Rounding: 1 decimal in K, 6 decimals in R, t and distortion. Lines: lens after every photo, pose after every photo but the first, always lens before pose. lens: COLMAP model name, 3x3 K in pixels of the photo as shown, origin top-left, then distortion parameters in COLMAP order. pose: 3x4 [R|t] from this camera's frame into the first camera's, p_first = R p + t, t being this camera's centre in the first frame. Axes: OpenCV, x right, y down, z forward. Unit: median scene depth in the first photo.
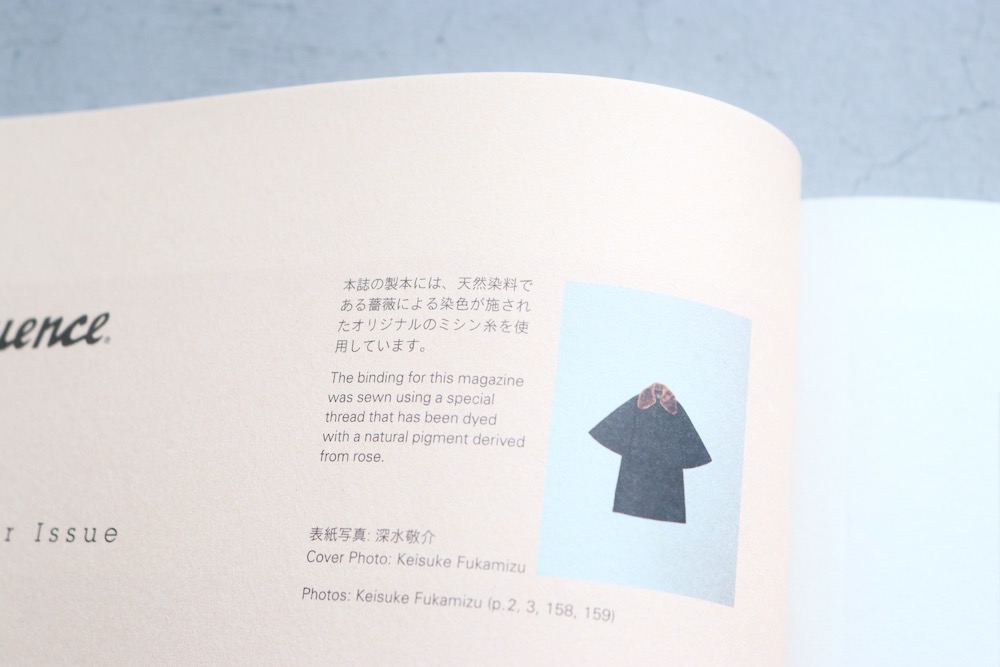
lens RADIAL K [[2103.4, 0, 500.0], [0, 2103.4, 333.5], [0, 0, 1]] dist [-0.000569, 0.405536]
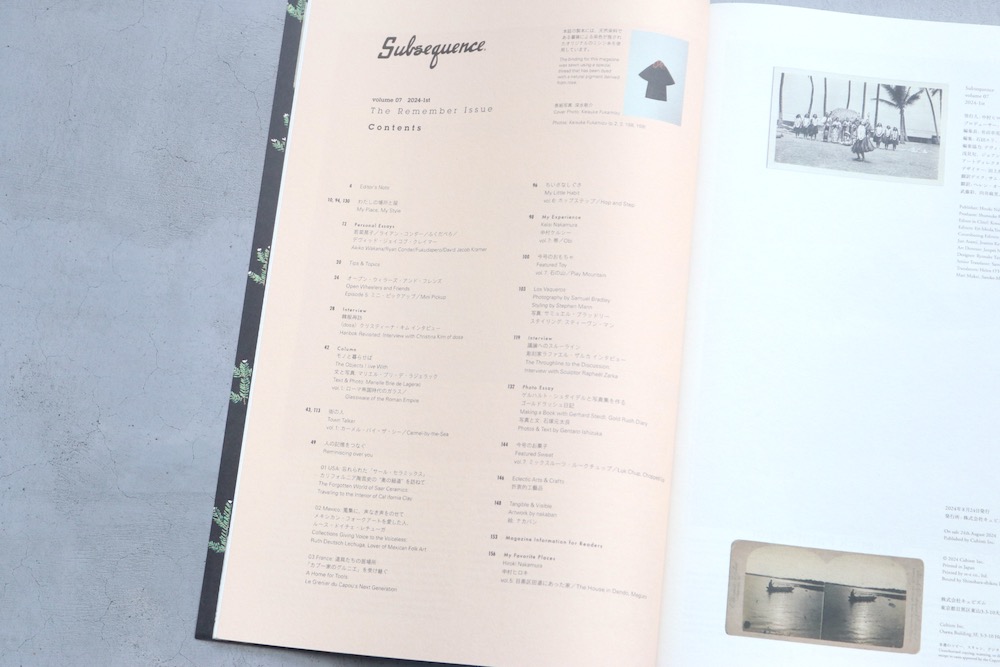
lens RADIAL K [[2103.4, 0, 500.0], [0, 2103.4, 333.5], [0, 0, 1]] dist [-0.000569, 0.405536]
pose [[0.999617, 0.006663, -0.026856, -0.084200], [-0.004127, 0.995620, 0.093405, 0.142562], [0.027361, -0.093258, 0.995266, -2.341838]]
